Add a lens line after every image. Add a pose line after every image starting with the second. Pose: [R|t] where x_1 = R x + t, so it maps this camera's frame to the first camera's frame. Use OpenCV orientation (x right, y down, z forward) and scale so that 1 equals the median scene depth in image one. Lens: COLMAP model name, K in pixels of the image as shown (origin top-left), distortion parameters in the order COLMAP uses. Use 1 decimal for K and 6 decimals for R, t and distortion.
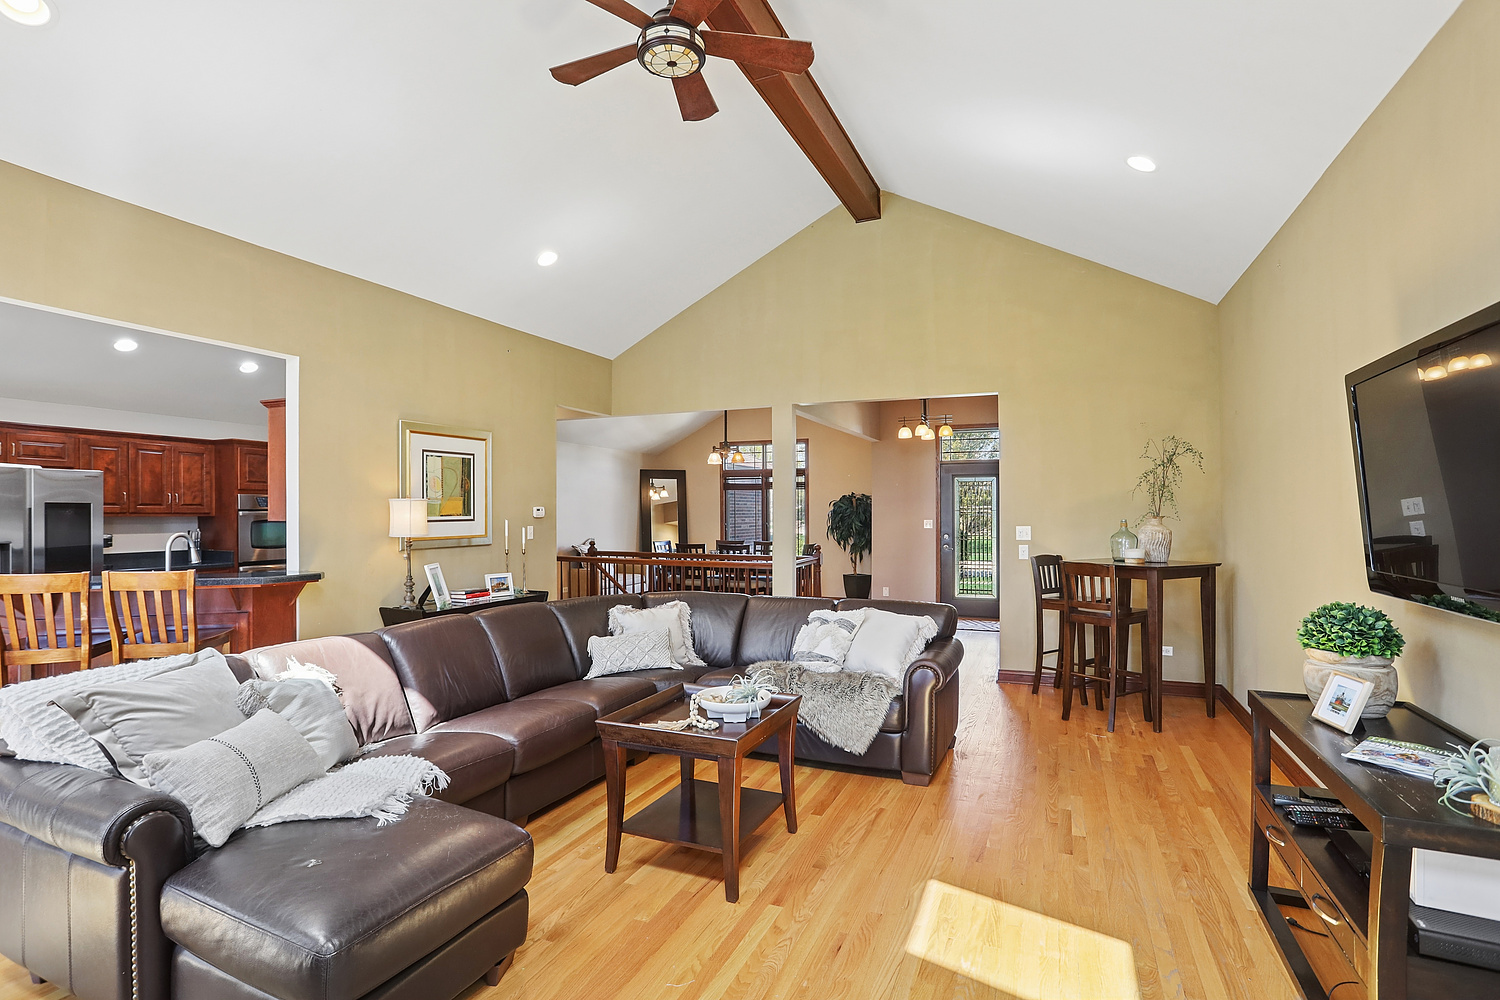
lens RADIAL K [[740.9, 0, 752.1], [0, 740.9, 503.3], [0, 0, 1]] dist [-0.030306, 0.003078]
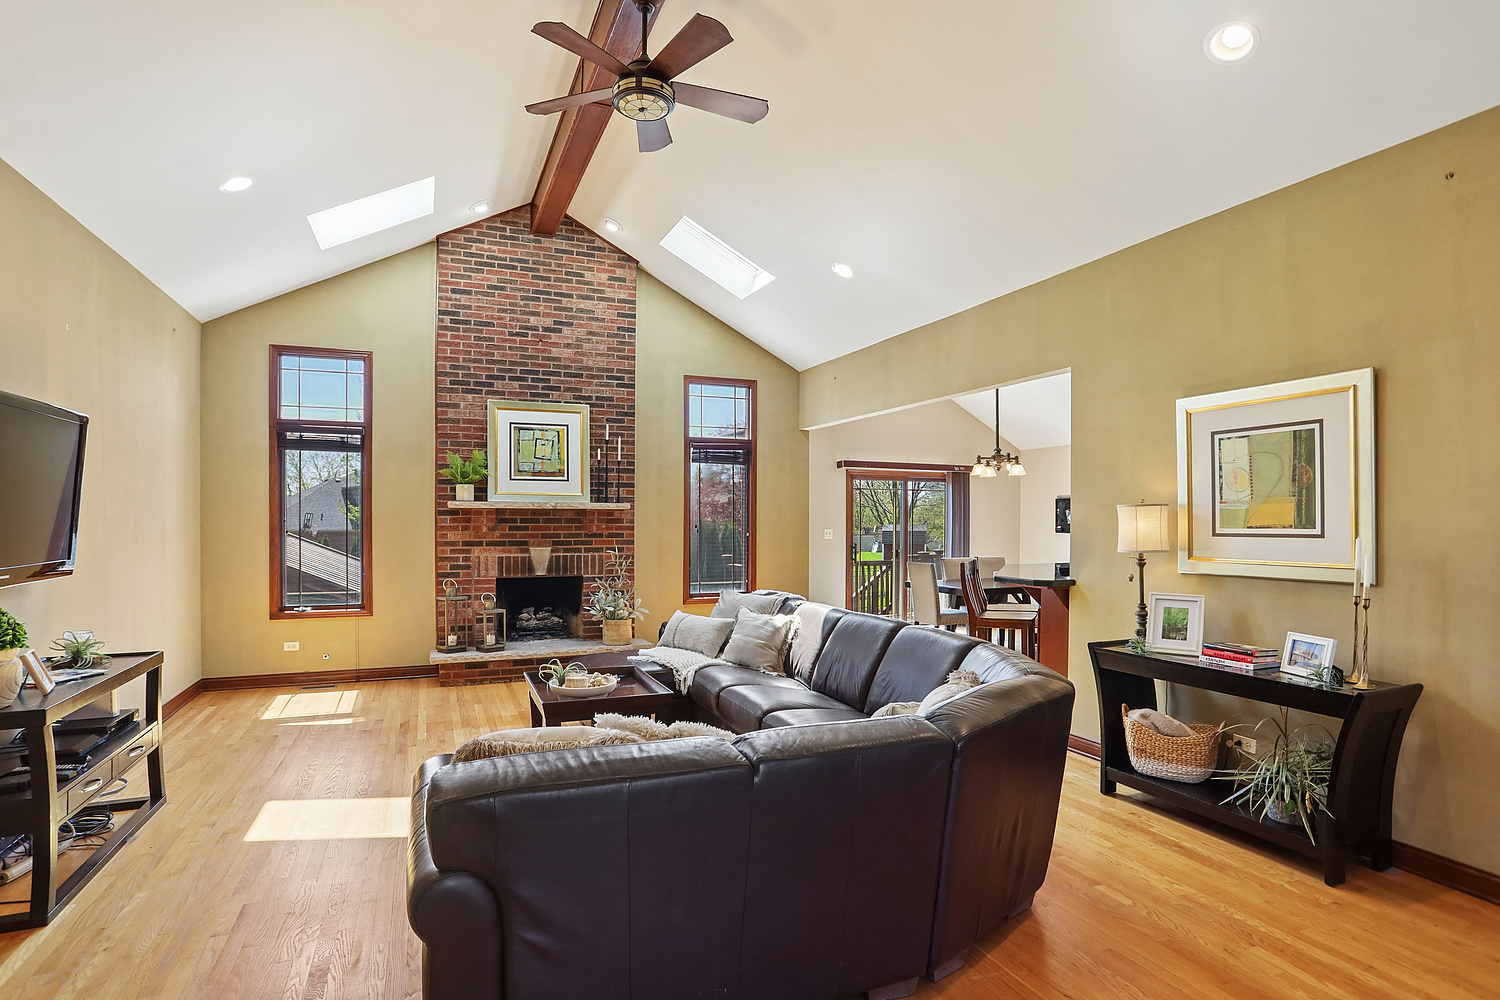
lens RADIAL K [[747.3, 0, 752.5], [0, 747.3, 511.8], [0, 0, 1]] dist [-0.059484, 0.022768]
pose [[-0.685628, -0.009646, -0.727888, 0.373059], [0.003257, 0.999862, -0.016318, 0.012981], [0.727945, -0.013558, -0.685501, 1.201211]]
